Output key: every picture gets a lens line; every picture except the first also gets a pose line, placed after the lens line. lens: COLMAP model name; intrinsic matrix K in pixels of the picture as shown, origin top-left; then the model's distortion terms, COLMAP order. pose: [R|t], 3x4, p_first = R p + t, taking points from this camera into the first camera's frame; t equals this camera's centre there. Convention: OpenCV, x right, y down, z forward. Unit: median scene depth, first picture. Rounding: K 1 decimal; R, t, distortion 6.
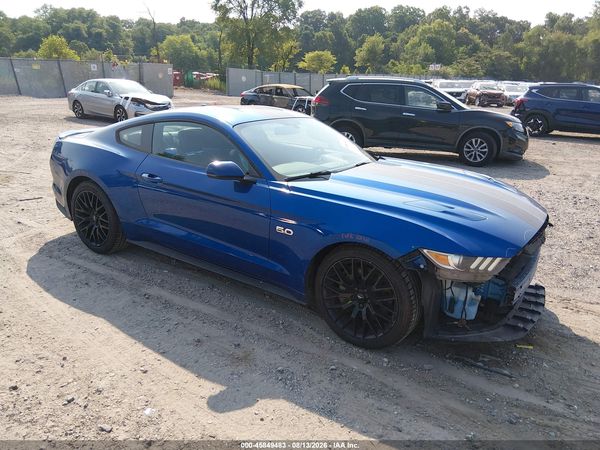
lens RADIAL K [[449.8, 0, 298.0], [0, 449.8, 227.0], [0, 0, 1]] dist [0.037135, -0.080397]
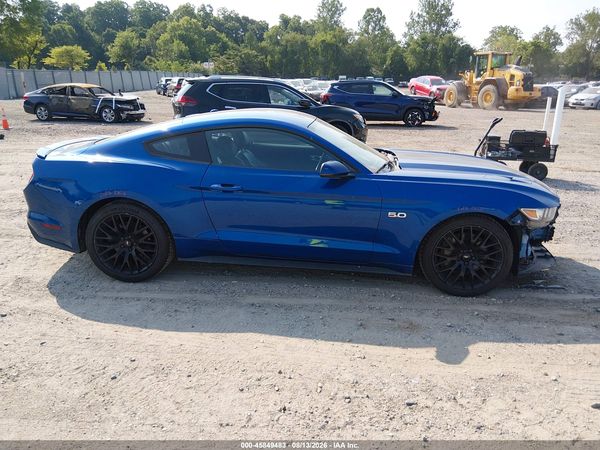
lens RADIAL K [[449.8, 0, 303.3], [0, 449.8, 228.9], [0, 0, 1]] dist [0.037135, -0.080397]
pose [[0.872461, -0.160373, 0.461619, -0.146145], [0.155863, 0.986603, 0.048179, -0.009283], [-0.463161, 0.029915, 0.885769, 0.016515]]
